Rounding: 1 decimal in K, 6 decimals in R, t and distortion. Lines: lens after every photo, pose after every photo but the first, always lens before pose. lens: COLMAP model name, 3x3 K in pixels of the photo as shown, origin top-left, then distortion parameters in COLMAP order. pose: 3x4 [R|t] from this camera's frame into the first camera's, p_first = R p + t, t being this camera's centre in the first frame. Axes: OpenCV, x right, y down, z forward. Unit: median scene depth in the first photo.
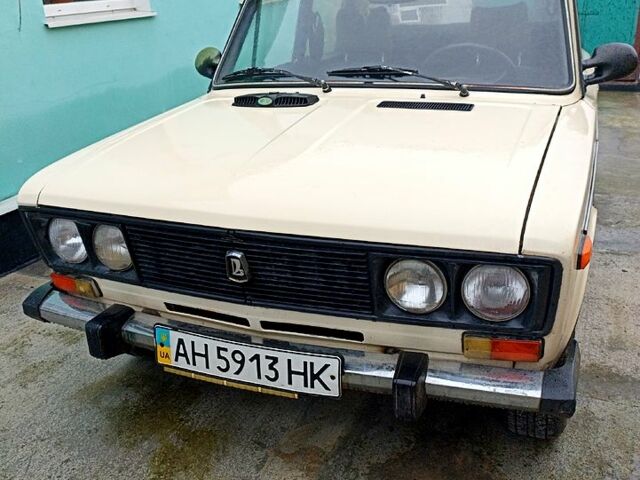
lens RADIAL K [[638.9, 0, 318.7], [0, 638.9, 256.7], [0, 0, 1]] dist [0.049793, -0.006194]
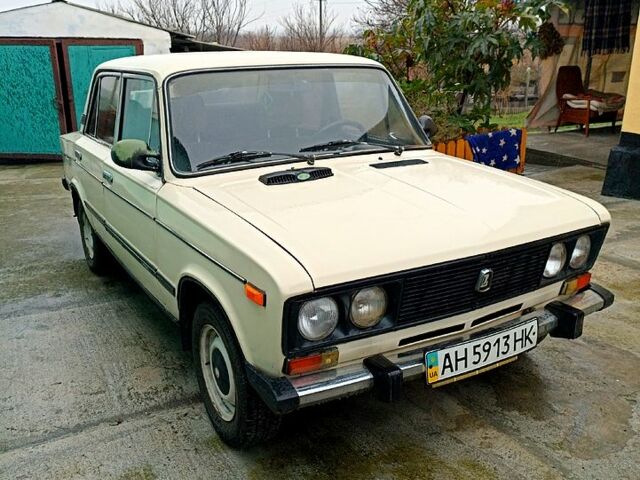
lens RADIAL K [[638.9, 0, 318.7], [0, 638.9, 256.7], [0, 0, 1]] dist [0.049793, -0.006194]
pose [[0.600525, -0.218535, 0.769163, -1.294356], [0.297041, 0.954062, 0.039154, -0.179714], [-0.742385, 0.204960, 0.637852, 0.335723]]
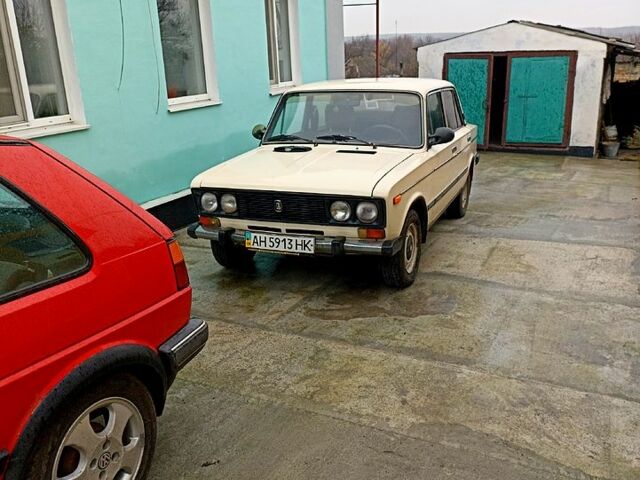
lens RADIAL K [[683.3, 0, 317.8], [0, 683.3, 284.9], [0, 0, 1]] dist [-0.001310, -0.002956]
pose [[0.999698, 0.017445, -0.017290, 0.093107], [-0.018527, 0.997743, -0.064546, 0.502828], [0.016125, 0.064847, 0.997765, -1.779508]]
